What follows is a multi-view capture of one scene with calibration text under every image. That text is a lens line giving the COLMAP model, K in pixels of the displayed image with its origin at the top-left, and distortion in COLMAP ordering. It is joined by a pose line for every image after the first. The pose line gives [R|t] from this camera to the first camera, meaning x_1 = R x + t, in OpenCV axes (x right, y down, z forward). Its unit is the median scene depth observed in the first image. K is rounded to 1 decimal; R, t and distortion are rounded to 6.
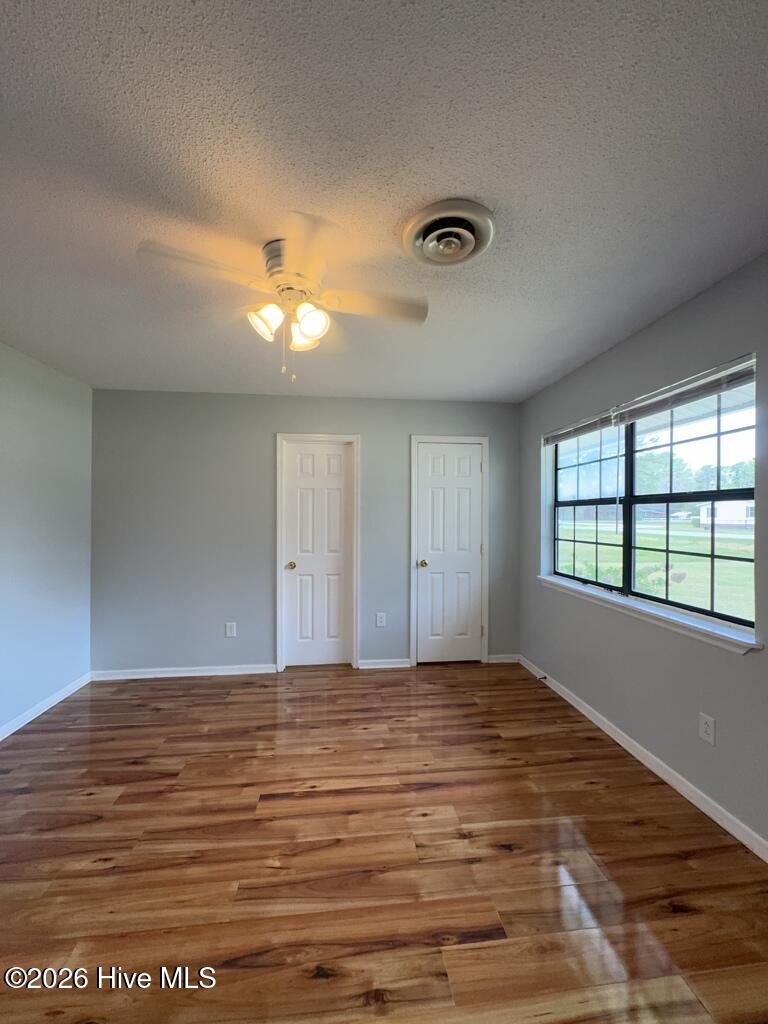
lens RADIAL K [[408.5, 0, 376.8], [0, 408.5, 517.4], [0, 0, 1]] dist [-0.005897, 0.000785]
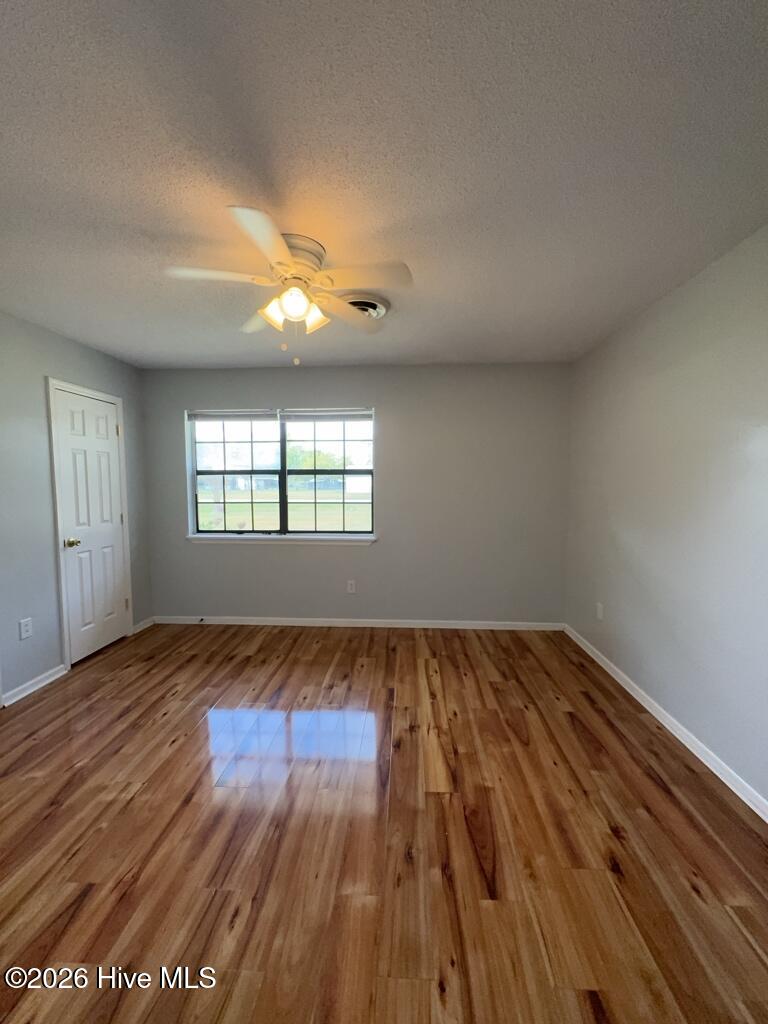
lens RADIAL K [[408.5, 0, 391.1], [0, 408.5, 518.5], [0, 0, 1]] dist [-0.005897, 0.000785]
pose [[0.148971, -0.090205, 0.984719, -0.784866], [0.005550, 0.995891, 0.090389, -0.006201], [-0.988826, -0.008000, 0.148859, 0.339951]]
